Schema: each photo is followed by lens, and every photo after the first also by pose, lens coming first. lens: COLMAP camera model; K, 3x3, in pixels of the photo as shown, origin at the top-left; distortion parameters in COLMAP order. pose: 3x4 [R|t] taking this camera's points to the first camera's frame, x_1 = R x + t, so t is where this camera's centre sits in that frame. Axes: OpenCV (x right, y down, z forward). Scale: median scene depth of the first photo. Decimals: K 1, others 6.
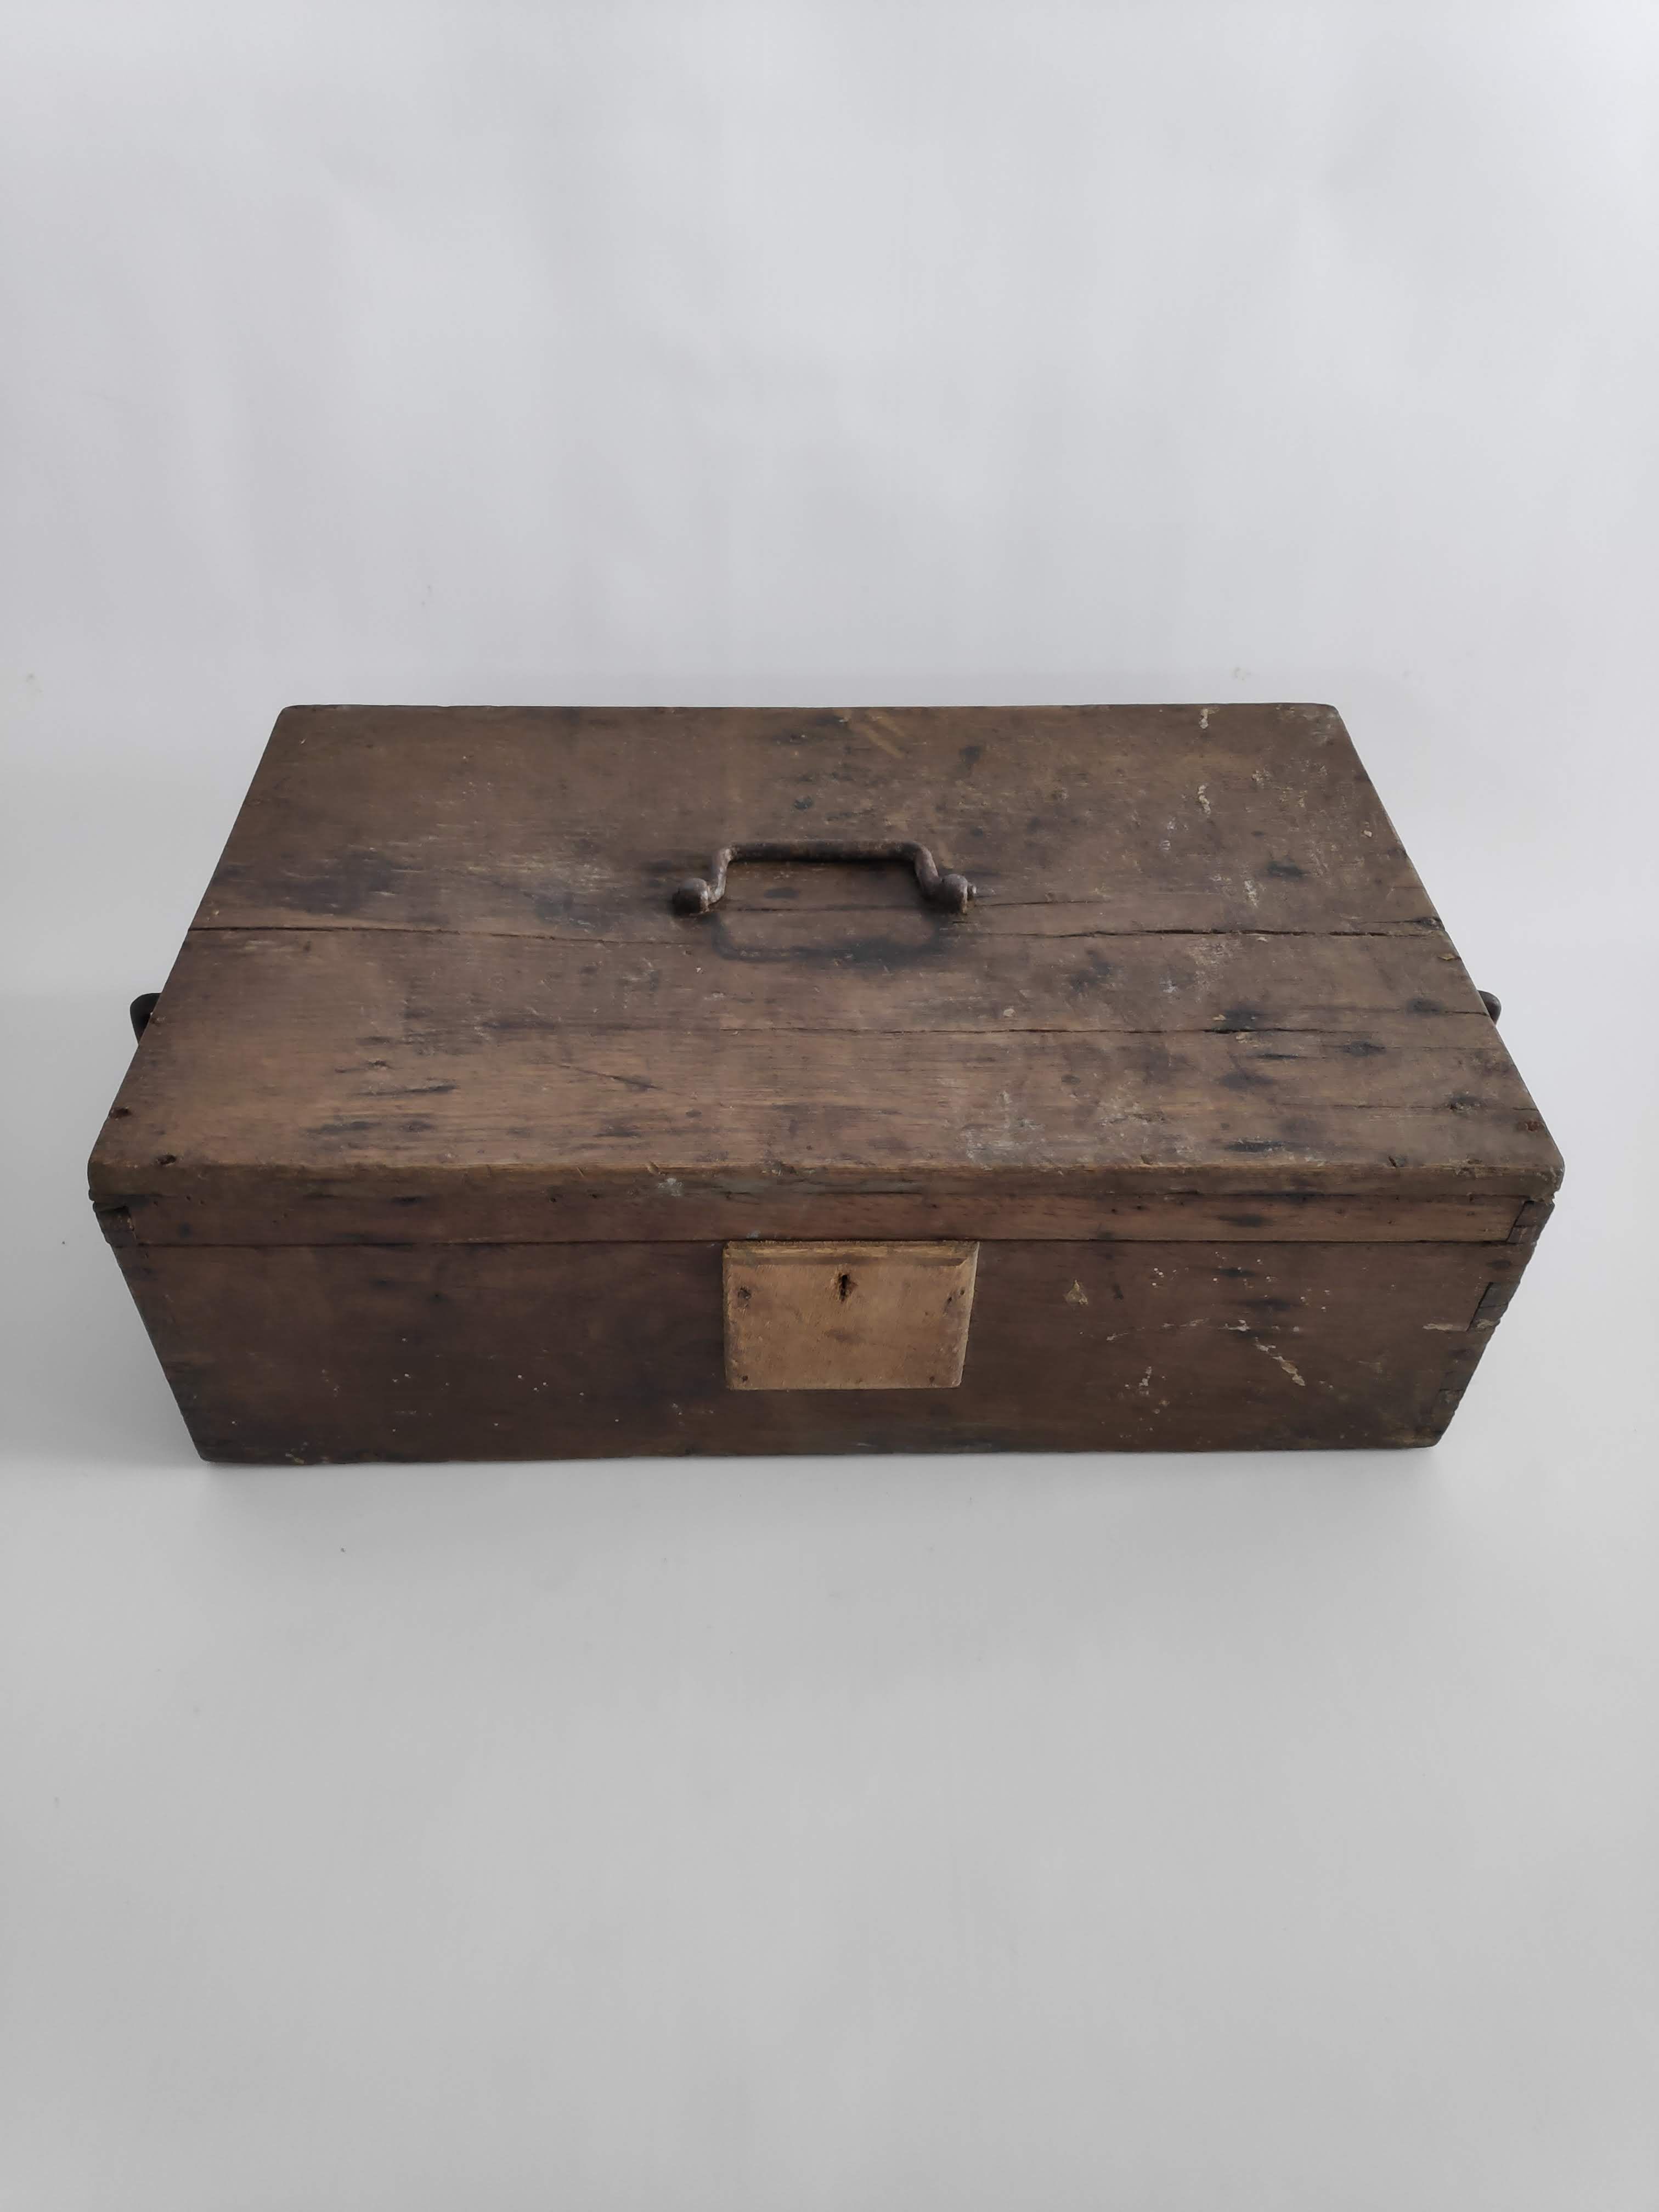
lens RADIAL K [[1536.1, 0, 860.1], [0, 1536.1, 1106.3], [0, 0, 1]] dist [0.018268, -0.000301]
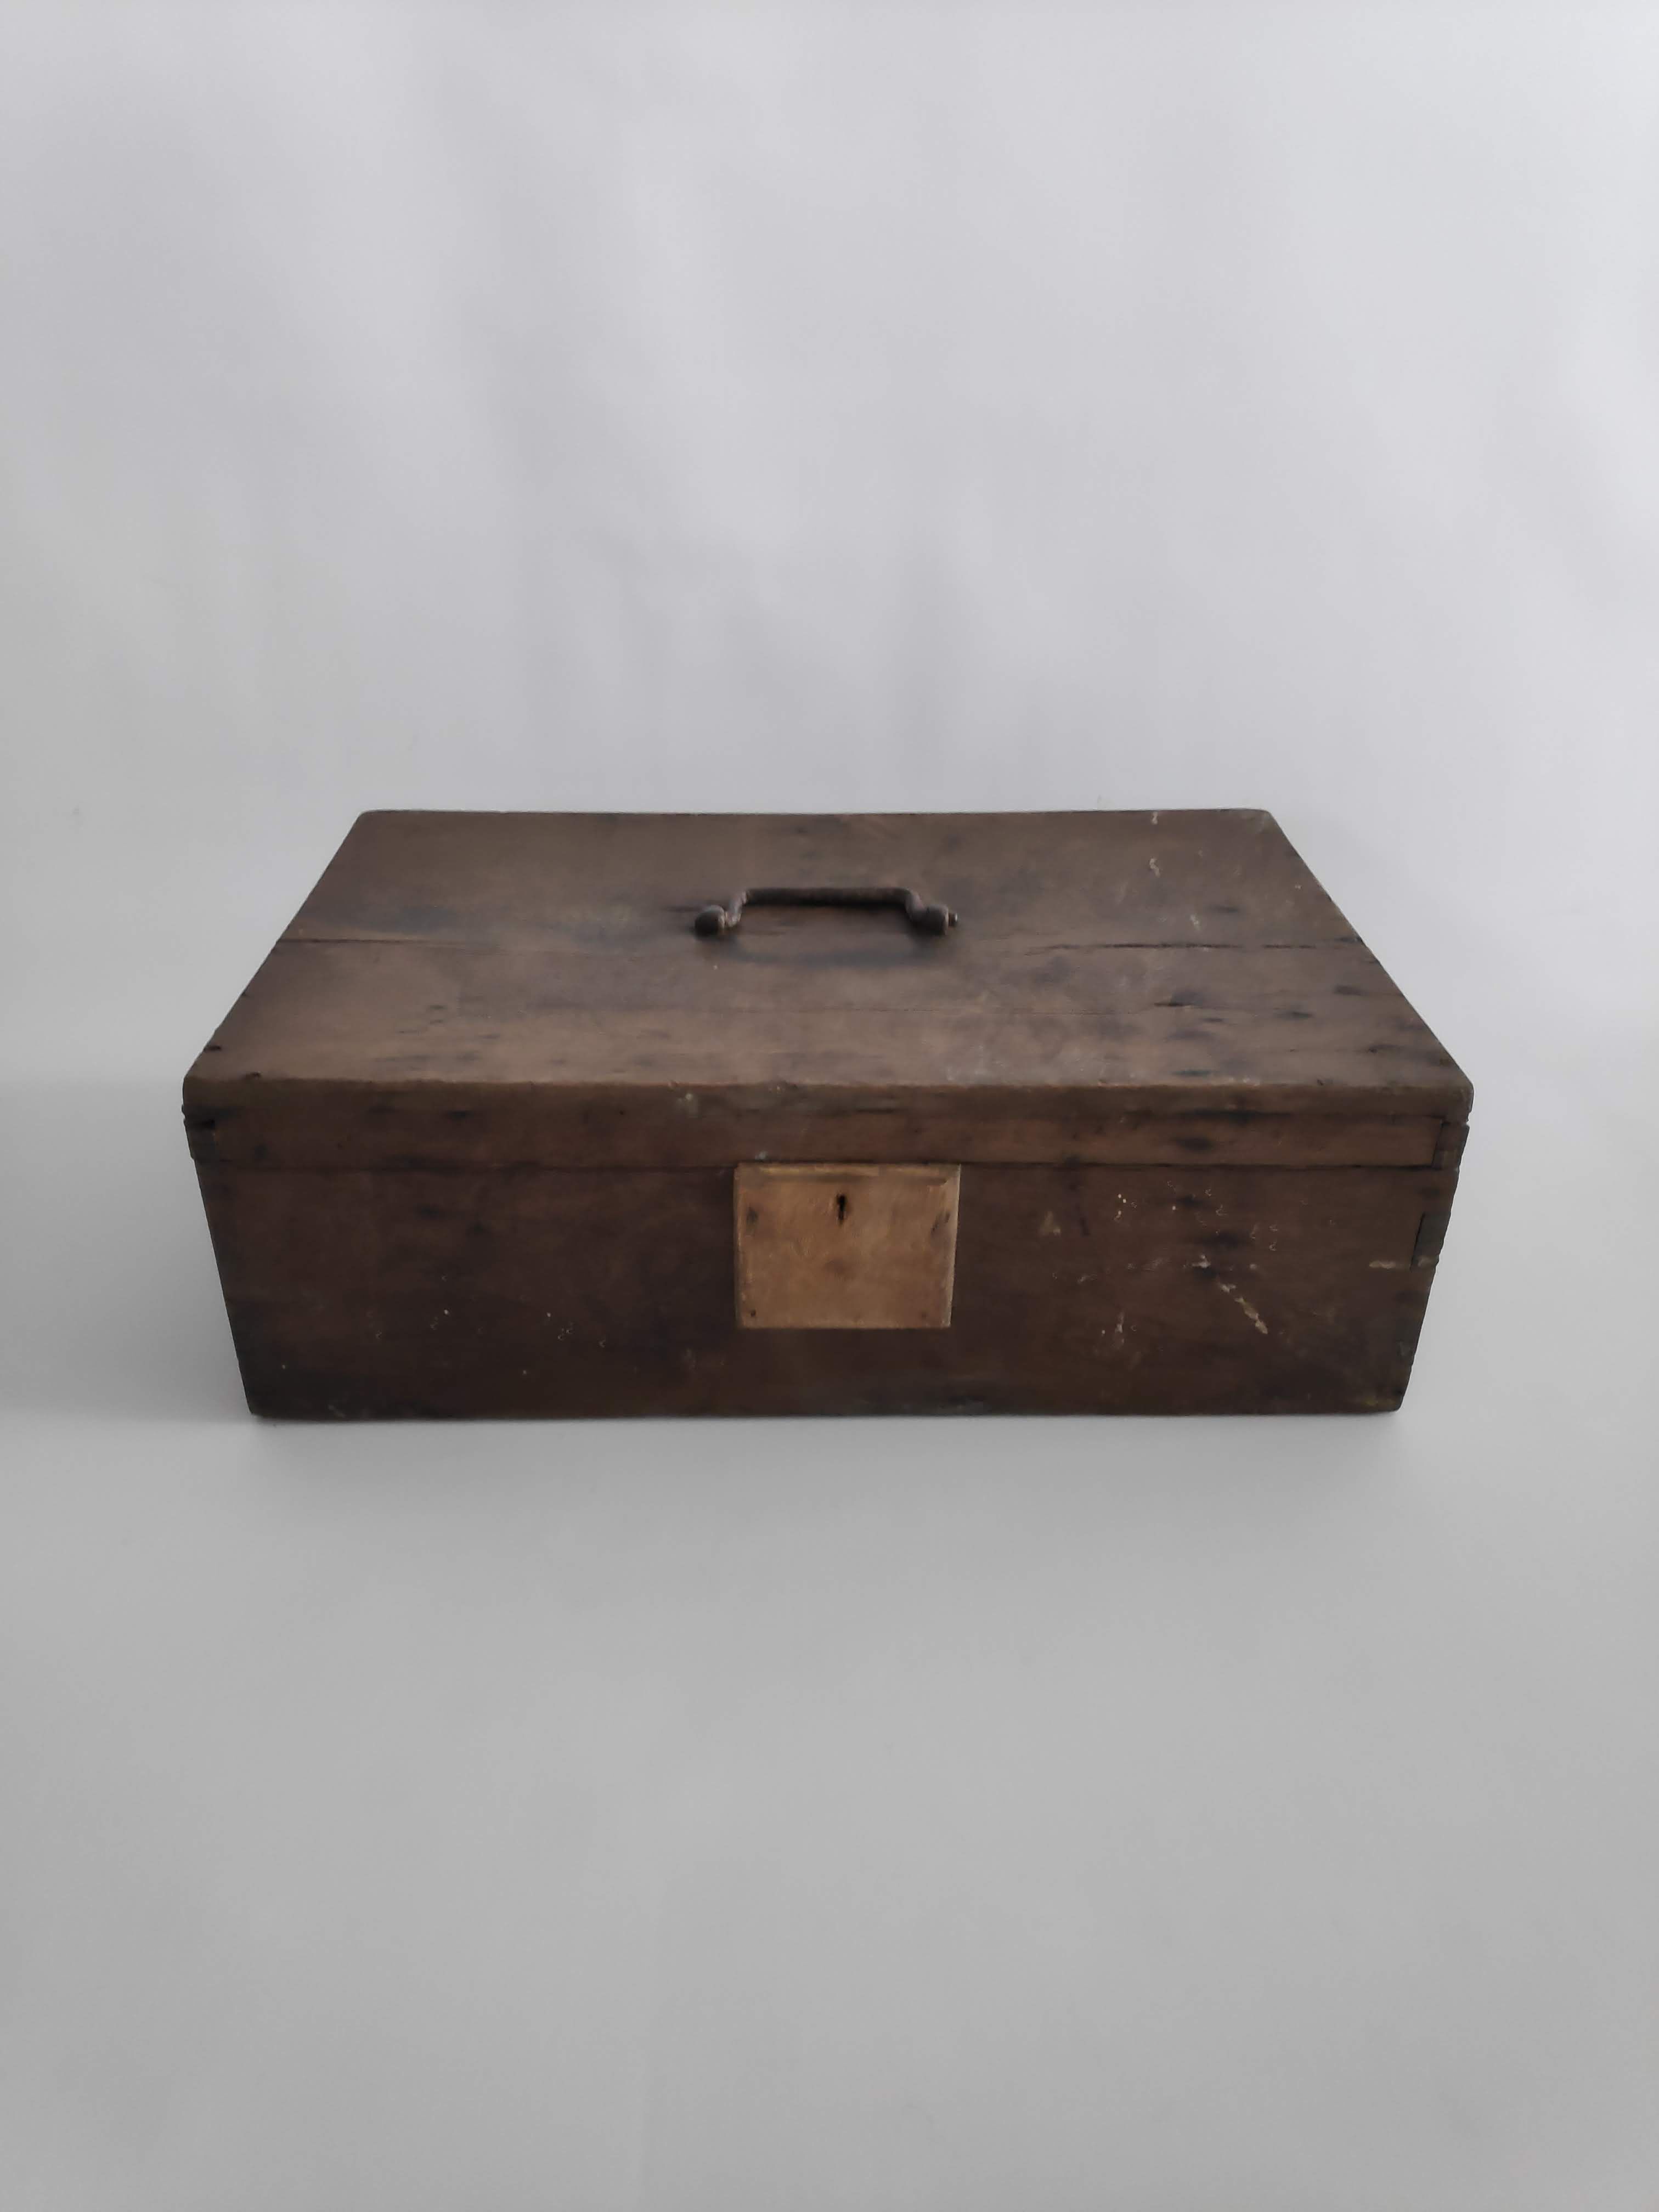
lens RADIAL K [[1524.8, 0, 864.1], [0, 1524.8, 1103.9], [0, 0, 1]] dist [0.028454, 0.000104]
pose [[0.999893, -0.012890, -0.006924, 0.014865], [0.011044, 0.975269, -0.220745, 0.285515], [0.009598, 0.220645, 0.975307, -0.100996]]
